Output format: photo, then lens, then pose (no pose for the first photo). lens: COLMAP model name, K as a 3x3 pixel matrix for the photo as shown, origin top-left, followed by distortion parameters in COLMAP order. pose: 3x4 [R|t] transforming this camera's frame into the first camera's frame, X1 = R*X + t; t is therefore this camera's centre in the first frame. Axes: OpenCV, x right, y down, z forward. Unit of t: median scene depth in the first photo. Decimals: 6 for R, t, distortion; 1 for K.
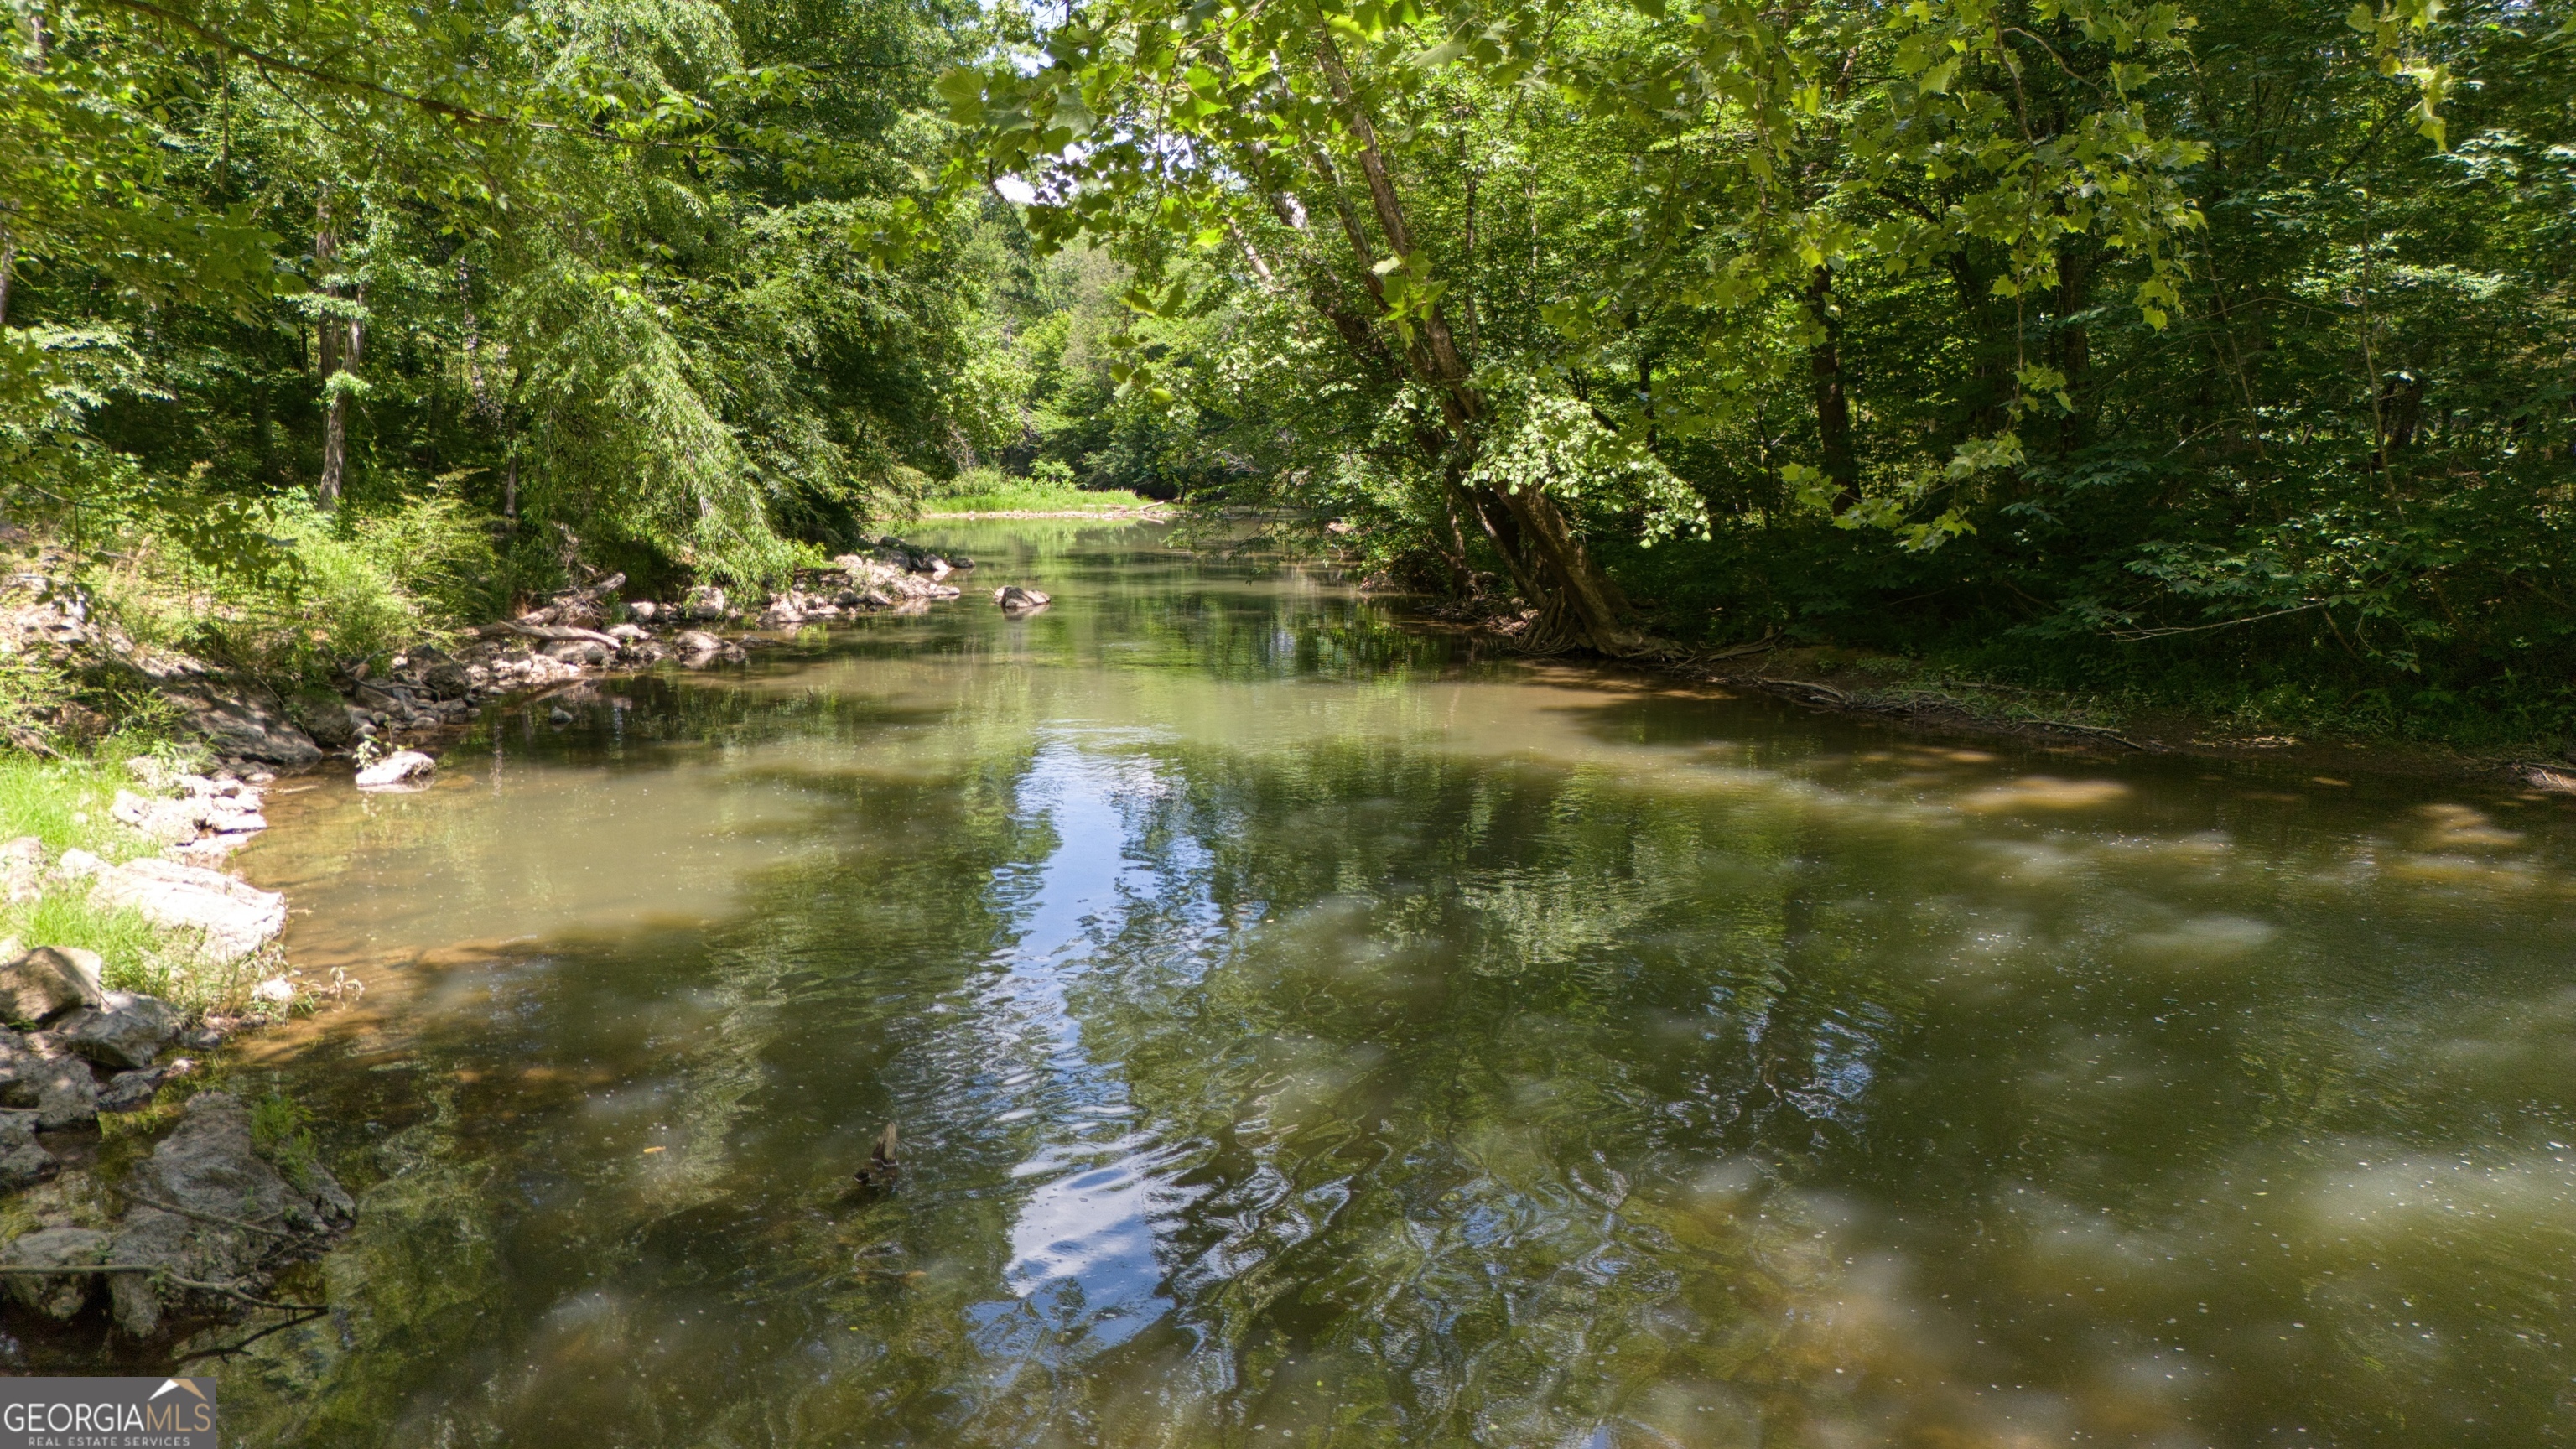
lens RADIAL K [[1874.3, 0, 1288.0], [0, 1874.3, 724.5], [0, 0, 1]] dist [0.060714, -0.041879]
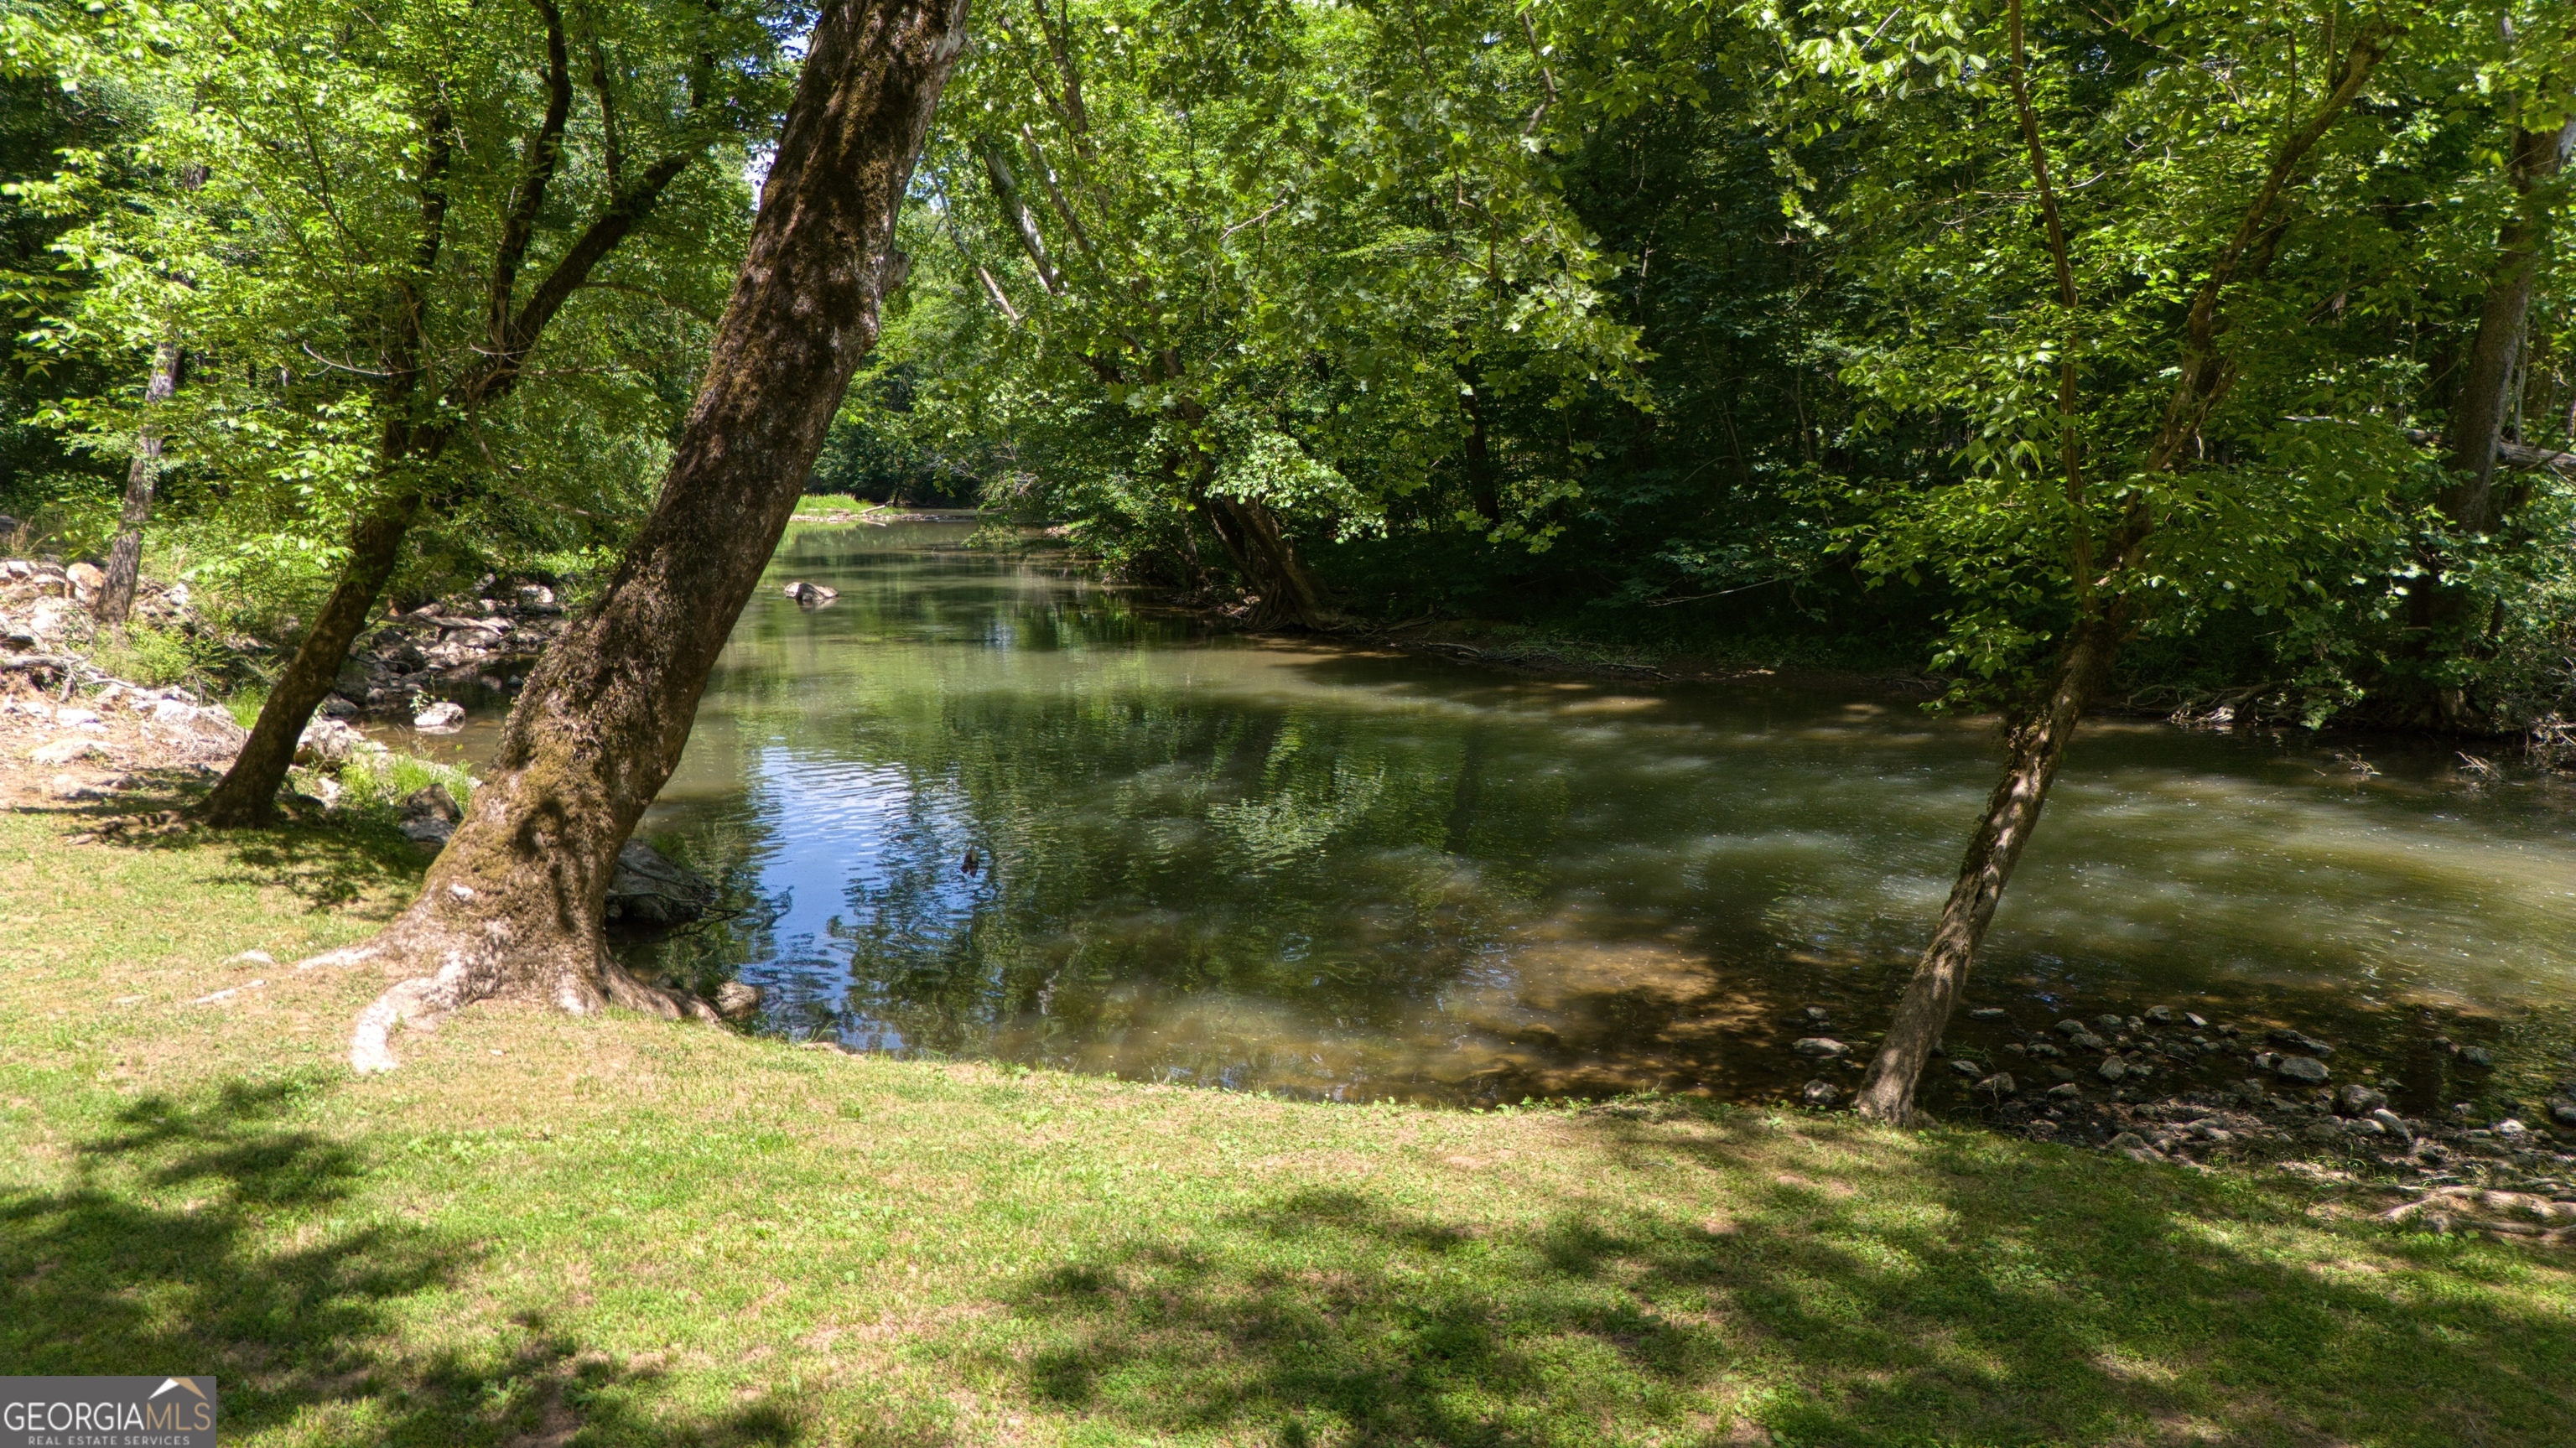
lens RADIAL K [[1874.2, 0, 1288.0], [0, 1874.2, 724.0], [0, 0, 1]] dist [0.060714, -0.041879]
pose [[0.986237, -0.023162, 0.163707, -0.068166], [0.023217, 0.999729, 0.001580, 0.029686], [-0.163699, 0.002243, 0.986508, -0.309437]]
